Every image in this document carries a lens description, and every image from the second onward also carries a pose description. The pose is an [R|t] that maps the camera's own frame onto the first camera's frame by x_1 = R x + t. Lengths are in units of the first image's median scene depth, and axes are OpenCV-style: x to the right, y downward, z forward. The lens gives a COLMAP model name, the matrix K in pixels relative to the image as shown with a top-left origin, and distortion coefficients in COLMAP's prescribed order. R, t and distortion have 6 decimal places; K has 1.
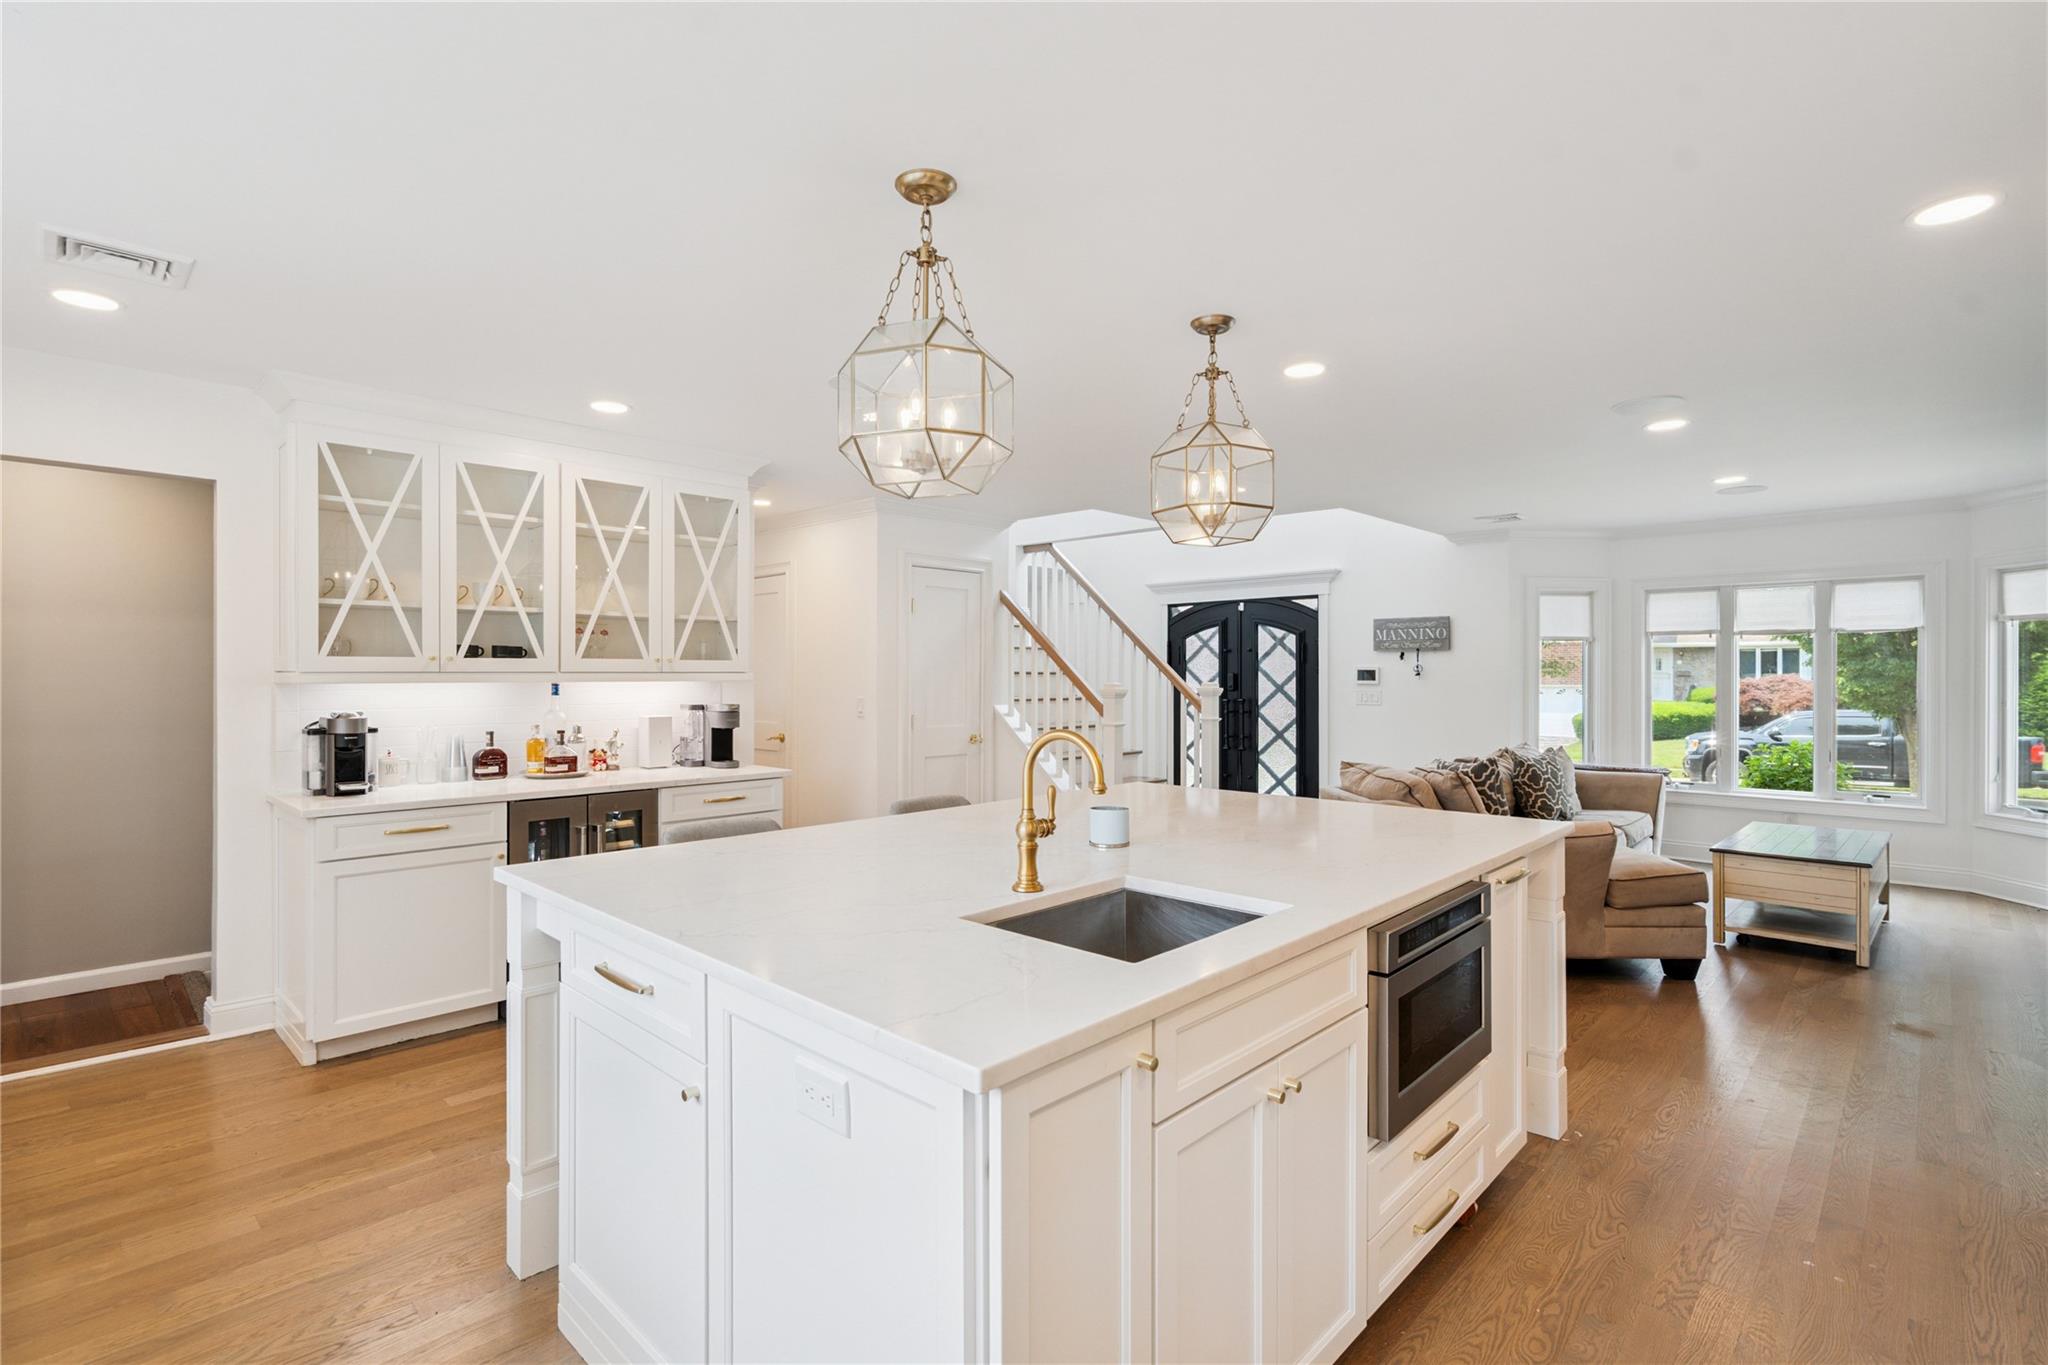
lens RADIAL K [[948.0, 0, 1015.0], [0, 948.0, 679.3], [0, 0, 1]] dist [-0.015730, 0.005663]
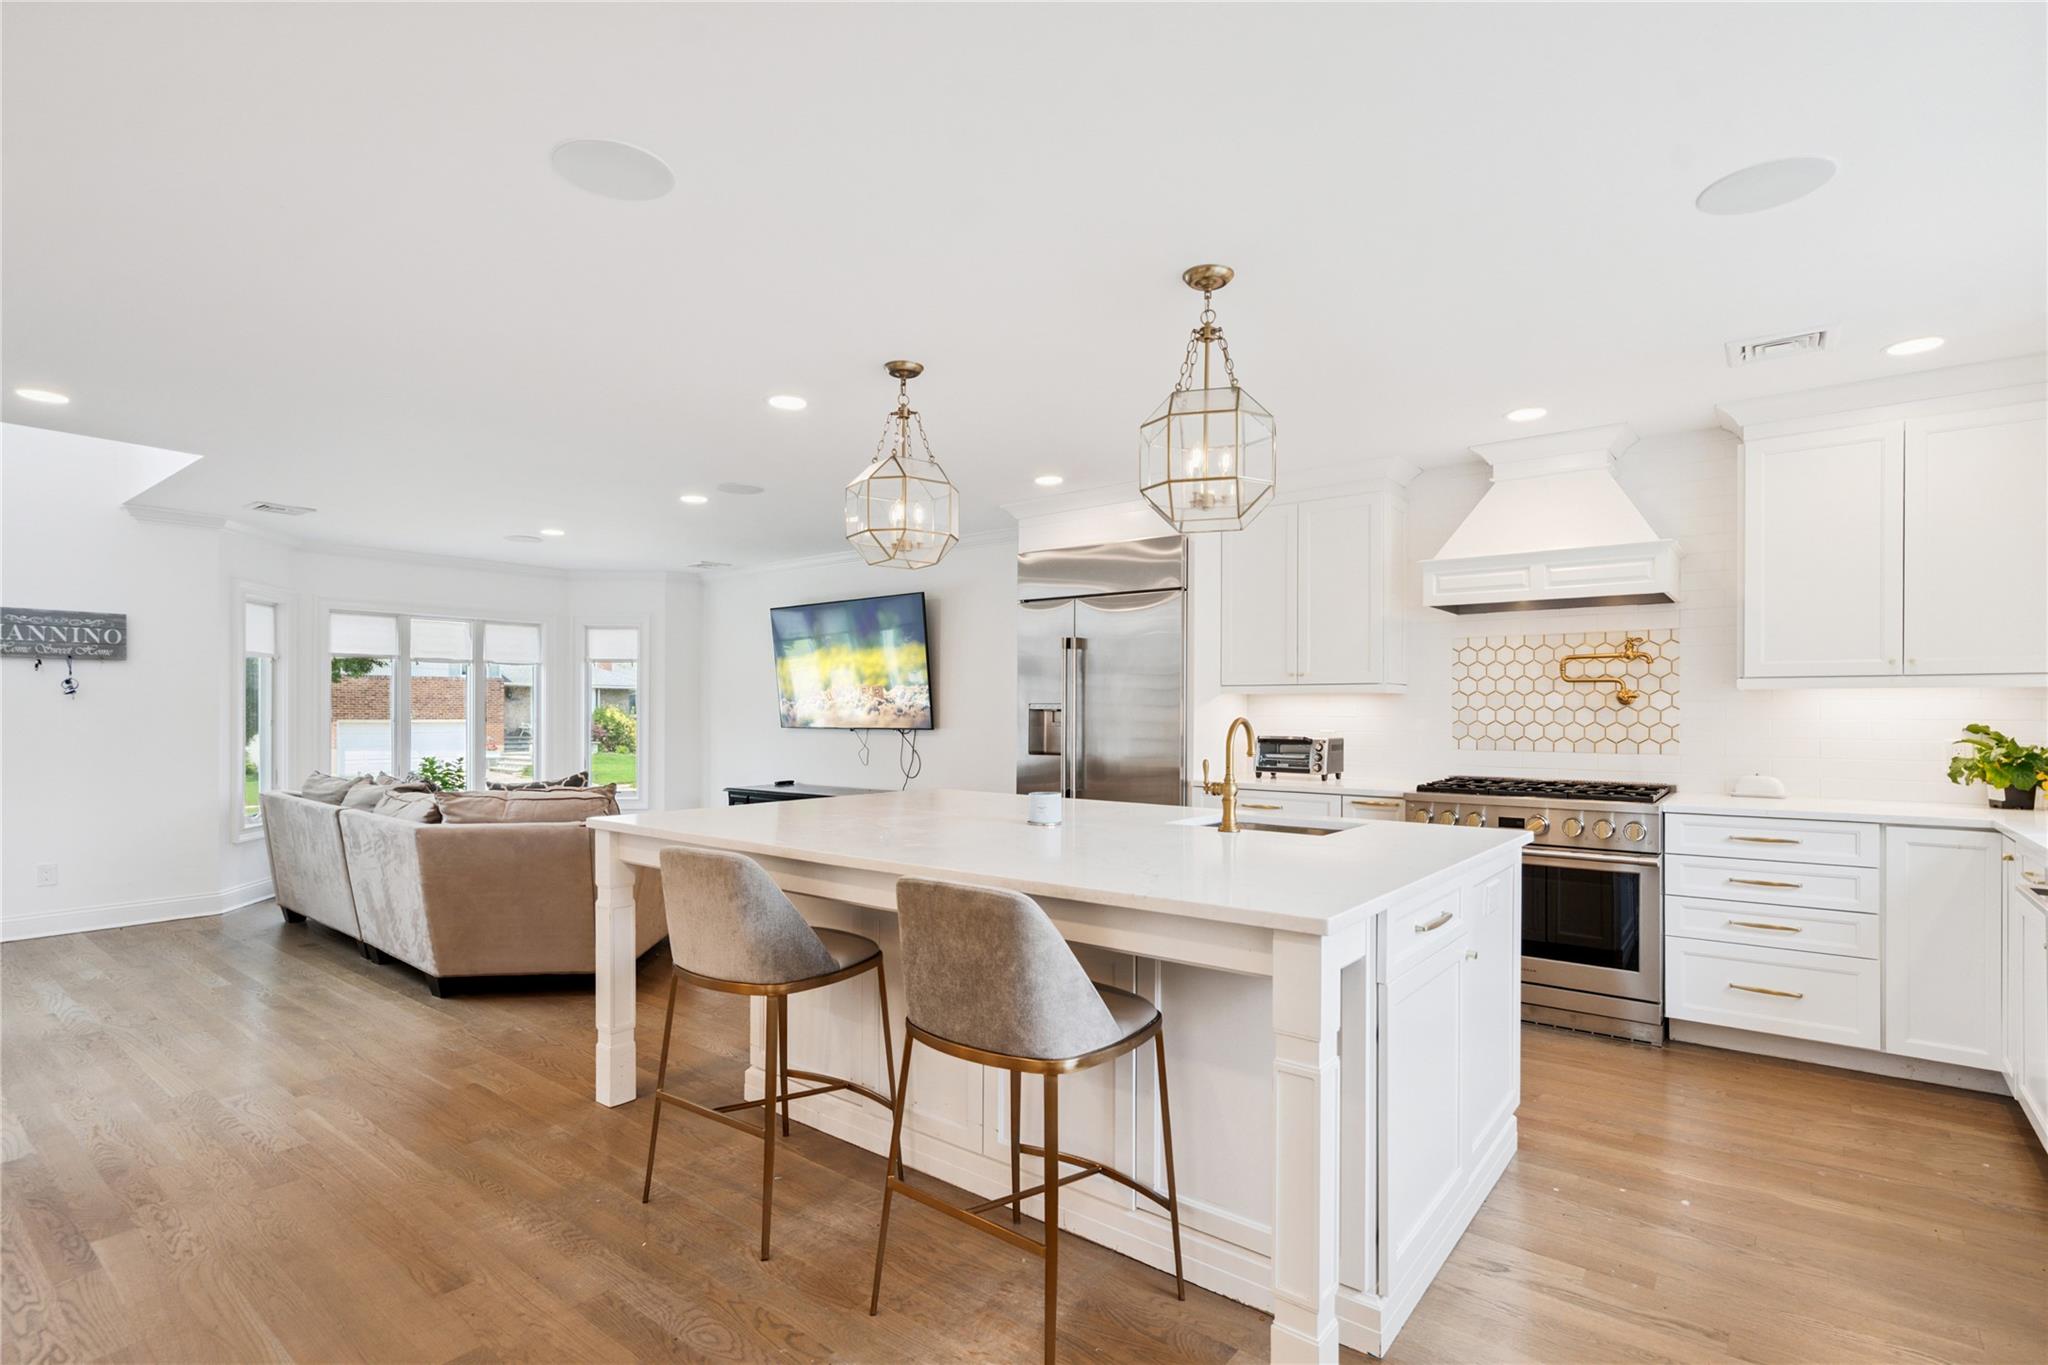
lens RADIAL K [[948.0, 0, 1027.0], [0, 948.0, 710.5], [0, 0, 1]] dist [-0.015730, 0.005663]
pose [[-0.119517, 0.001814, 0.992831, -0.352551], [0.001944, 0.999997, -0.001593, 0.011138], [-0.992830, 0.001739, -0.119520, 0.378812]]
